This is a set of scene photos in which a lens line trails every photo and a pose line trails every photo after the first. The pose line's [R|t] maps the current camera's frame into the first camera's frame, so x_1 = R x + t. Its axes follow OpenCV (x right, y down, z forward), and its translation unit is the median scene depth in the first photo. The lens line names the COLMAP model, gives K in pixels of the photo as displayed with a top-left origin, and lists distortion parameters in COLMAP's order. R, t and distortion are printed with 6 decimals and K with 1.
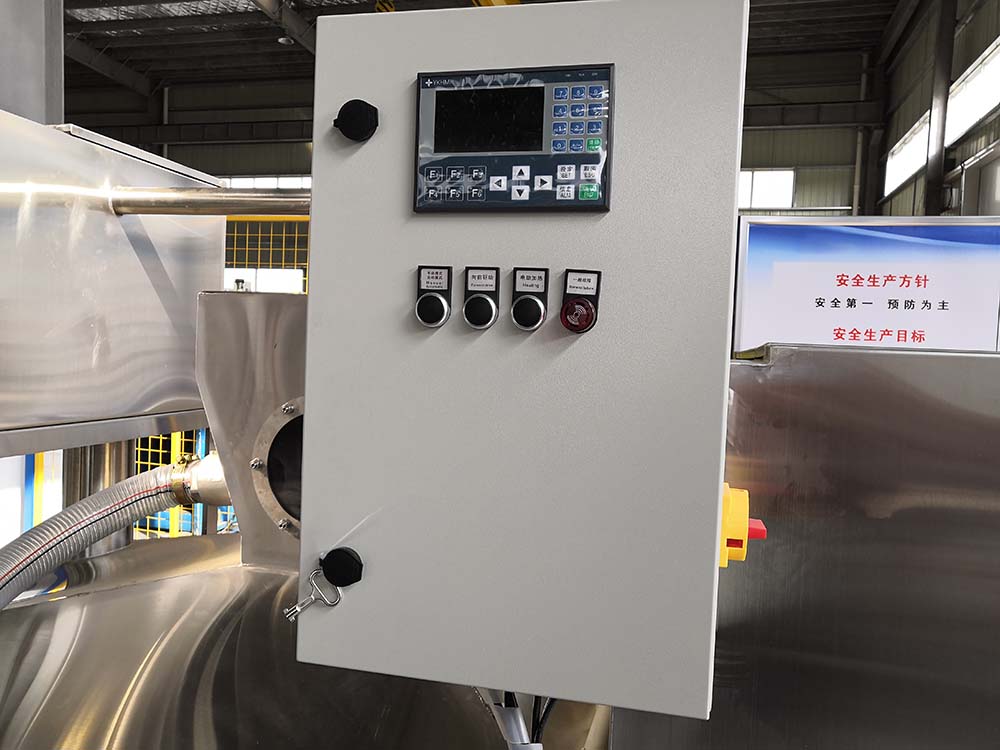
lens RADIAL K [[786.2, 0, 500.0], [0, 786.2, 375.0], [0, 0, 1]] dist [0.008546, 0.012461]
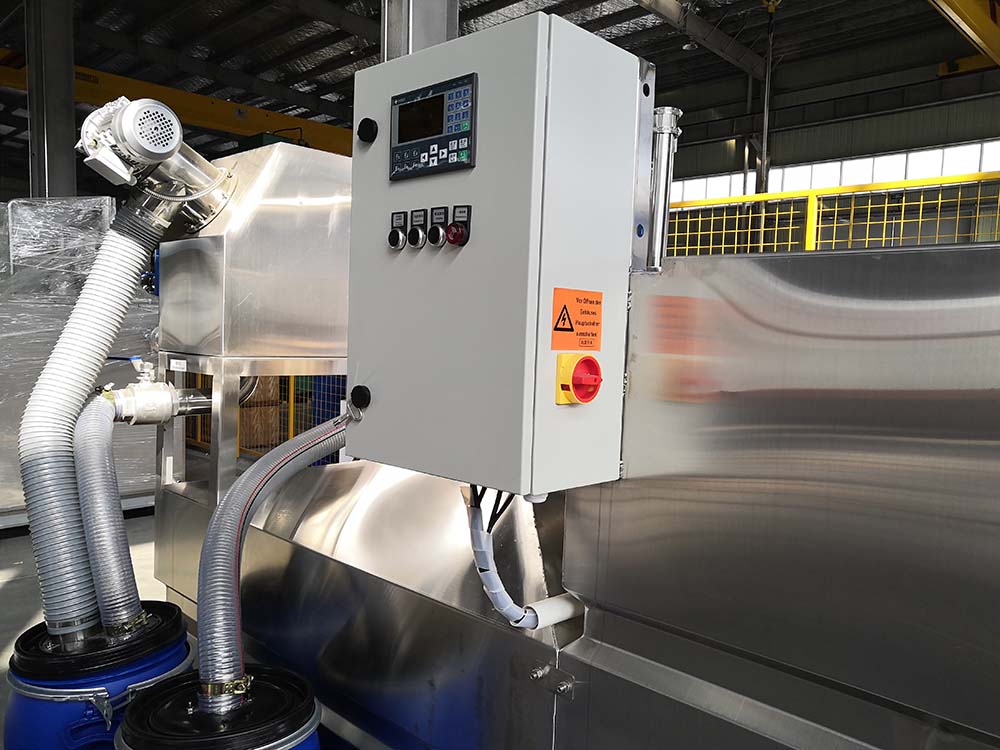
lens RADIAL K [[786.2, 0, 500.0], [0, 786.2, 375.0], [0, 0, 1]] dist [0.008546, 0.012461]
pose [[0.864799, 0.019188, -0.501751, 0.962905], [-0.020682, 0.999783, 0.002587, 0.199238], [0.501691, 0.008140, 0.865008, -0.324861]]
